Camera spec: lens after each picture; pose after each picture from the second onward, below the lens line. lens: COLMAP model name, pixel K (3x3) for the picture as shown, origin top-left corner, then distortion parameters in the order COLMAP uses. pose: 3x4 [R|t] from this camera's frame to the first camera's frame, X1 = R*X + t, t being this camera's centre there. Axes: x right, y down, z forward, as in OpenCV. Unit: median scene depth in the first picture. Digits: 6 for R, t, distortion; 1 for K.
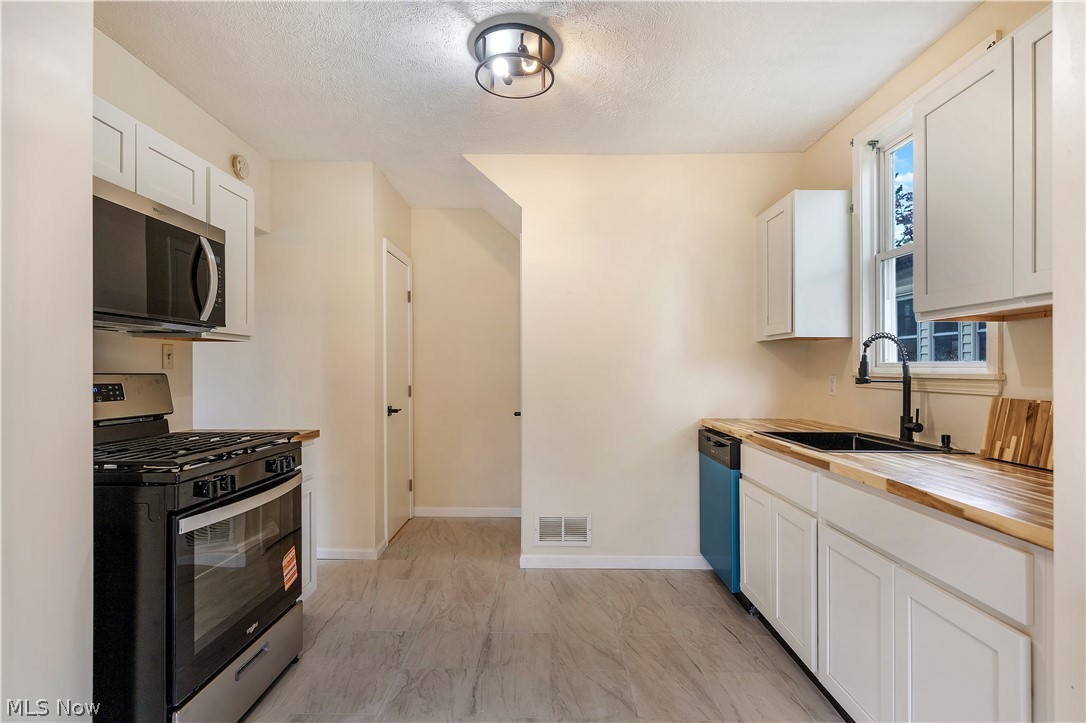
lens RADIAL K [[532.5, 0, 541.4], [0, 532.5, 355.4], [0, 0, 1]] dist [-0.002405, -0.000243]
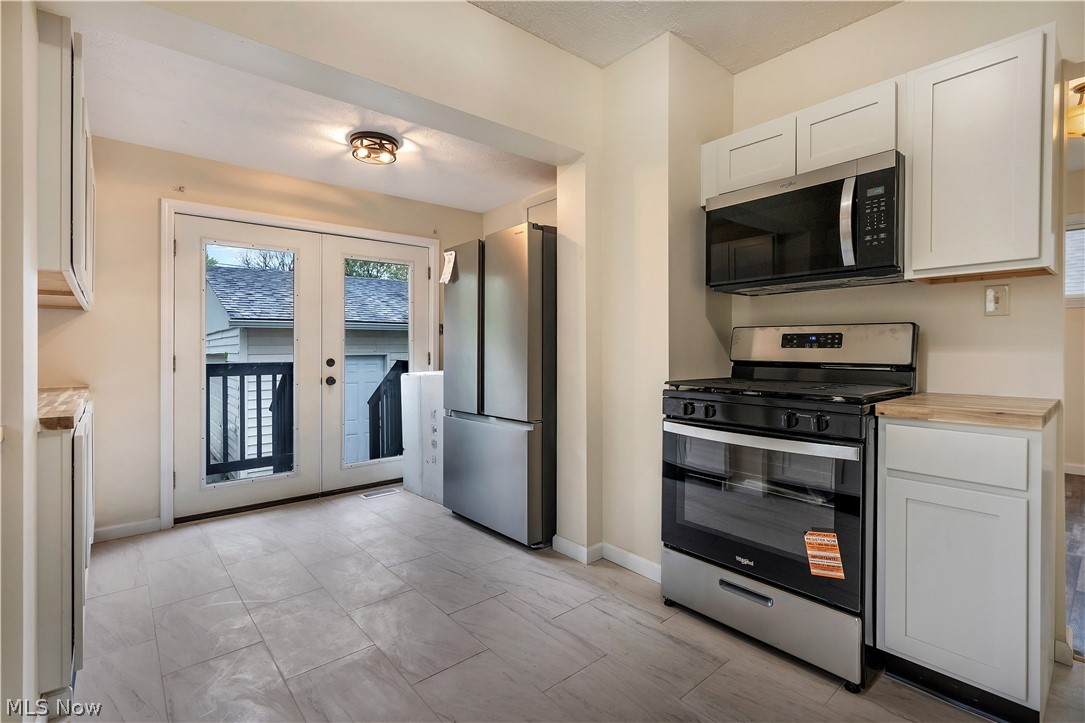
lens RADIAL K [[495.6, 0, 551.2], [0, 495.6, 347.2], [0, 0, 1]] dist [-0.007624, 0.003419]
pose [[-0.737508, 0.000244, -0.675338, 0.318024], [0.022155, 0.999470, -0.023833, 0.080553], [0.674975, -0.032539, -0.737123, 1.162112]]
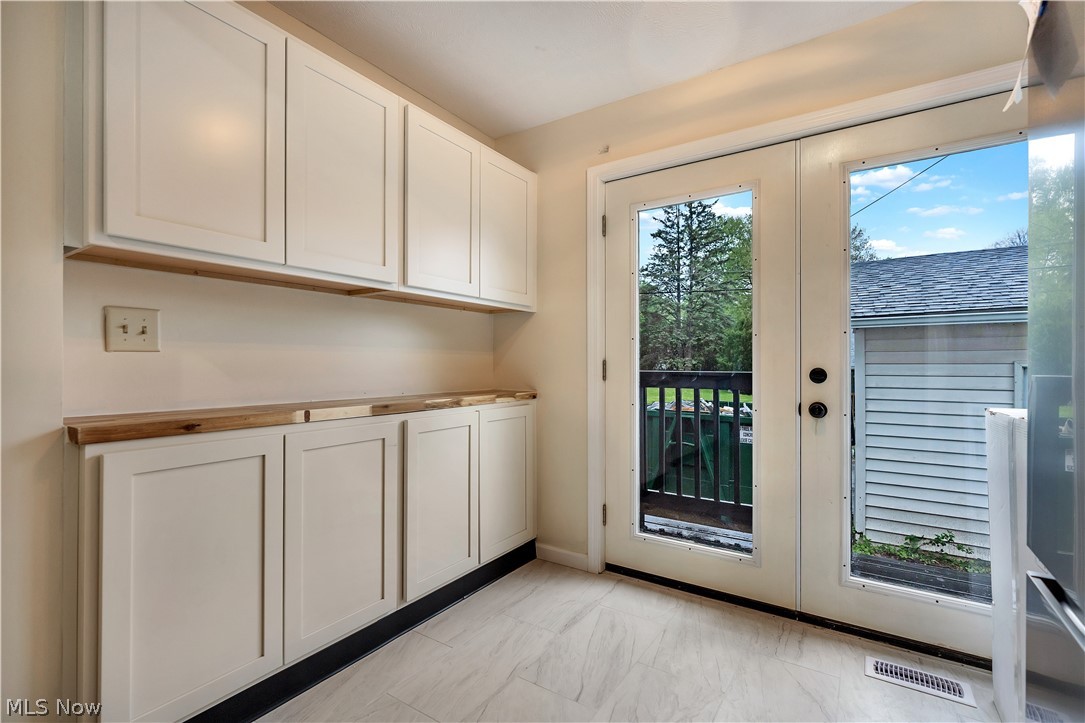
lens RADIAL K [[495.6, 0, 545.0], [0, 495.6, 360.7], [0, 0, 1]] dist [-0.007624, 0.003419]
pose [[-0.849337, -0.002125, 0.527847, -0.281727], [-0.016833, 0.999592, -0.023061, 0.078754], [-0.527583, -0.028472, -0.849026, 0.471040]]
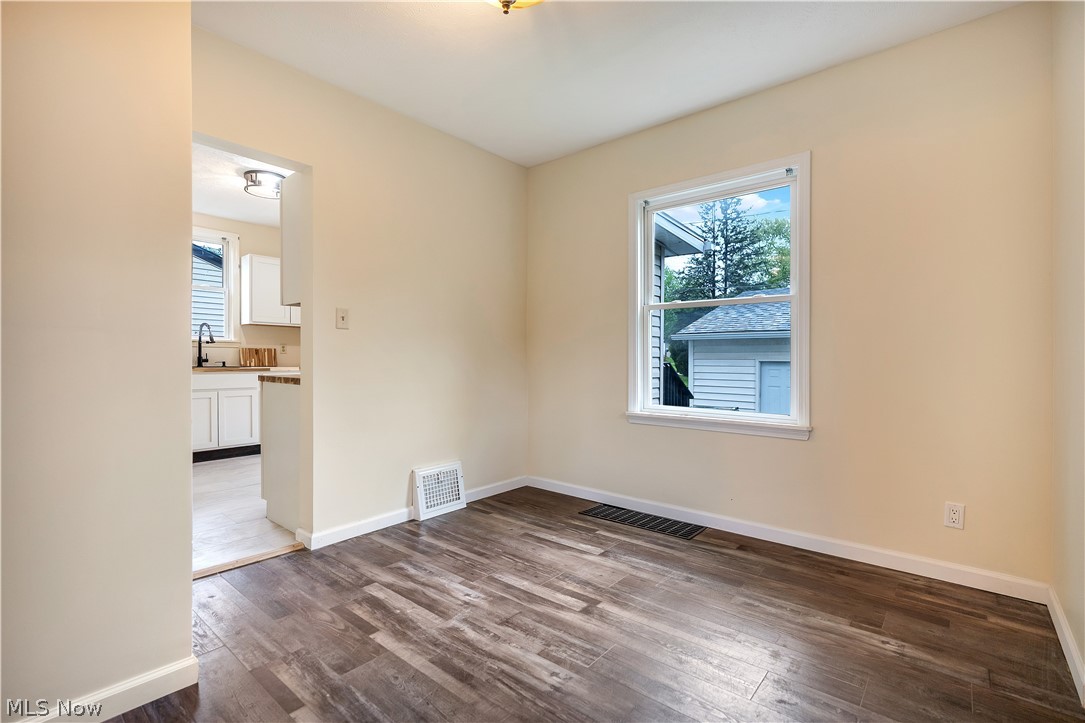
lens RADIAL K [[495.6, 0, 539.4], [0, 495.6, 358.5], [0, 0, 1]] dist [-0.007624, 0.003419]
pose [[-0.770615, -0.010355, 0.637217, -1.887654], [-0.026672, 0.999516, -0.016013, 0.110721], [-0.636743, -0.029335, -0.770518, 1.669402]]
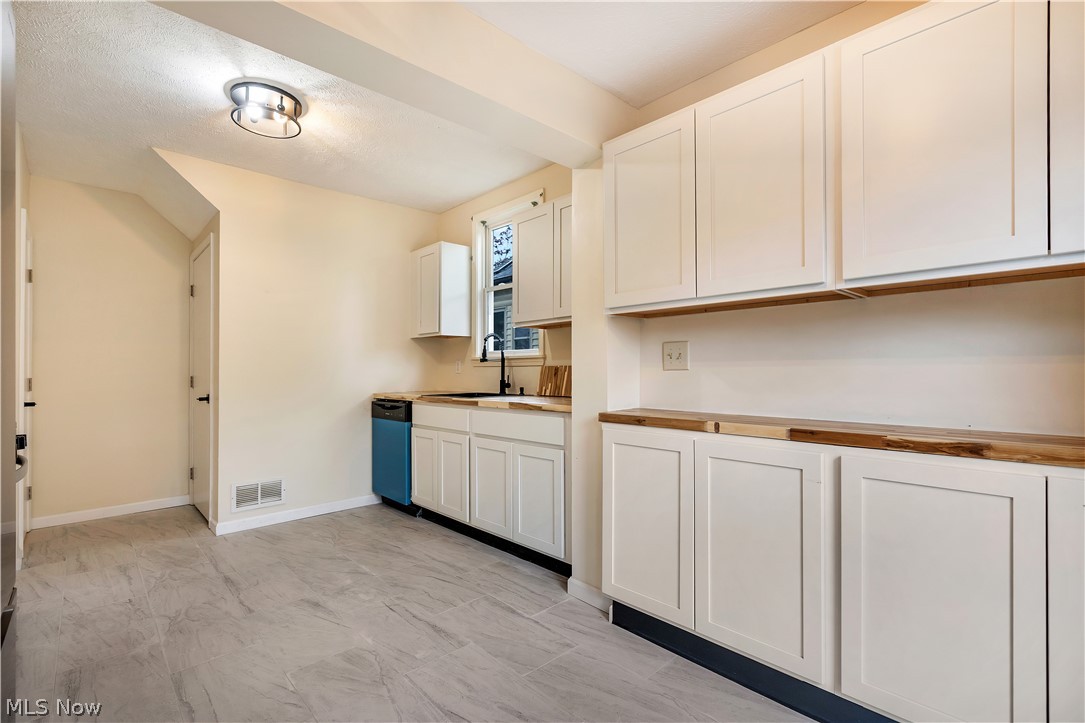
lens RADIAL K [[495.6, 0, 544.0], [0, 495.6, 355.8], [0, 0, 1]] dist [-0.007624, 0.003419]
pose [[0.717329, 0.007223, 0.696697, -0.366969], [-0.003066, 0.999969, -0.007210, 0.041120], [-0.696727, 0.003036, 0.717330, -0.291076]]
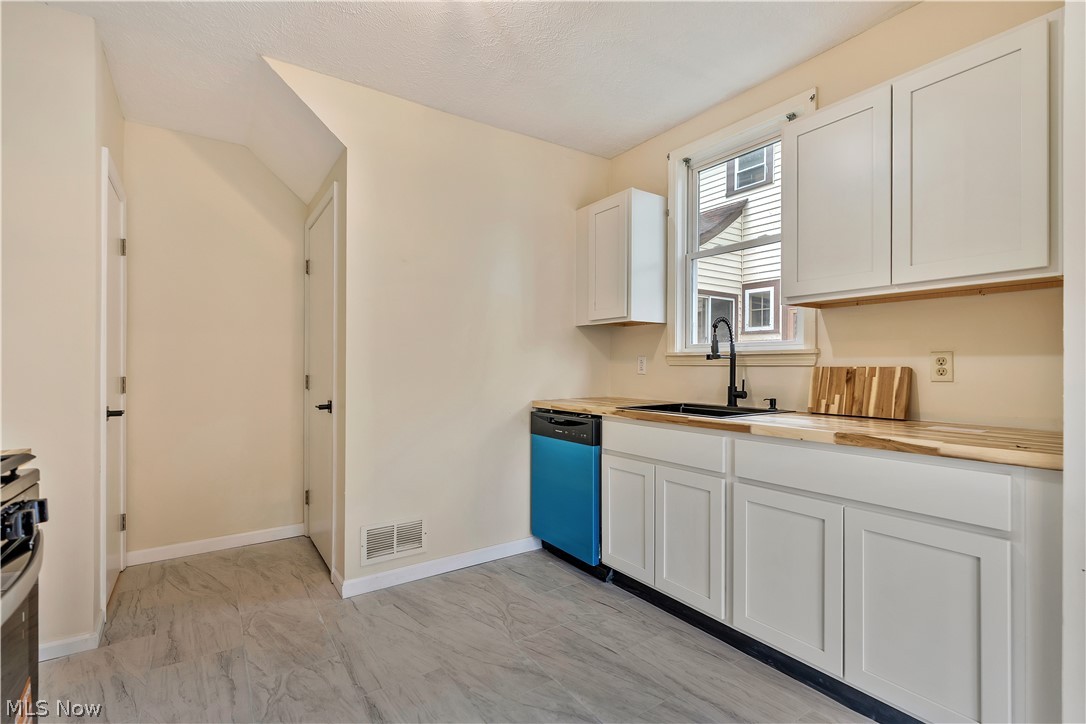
lens RADIAL K [[496.1, 0, 538.5], [0, 496.1, 353.8], [0, 0, 1]] dist [-0.007624, 0.003419]
pose [[0.819289, 0.006026, 0.573350, -0.309078], [-0.007477, 0.999972, 0.000176, 0.040236], [-0.573332, -0.004431, 0.819311, 0.305053]]
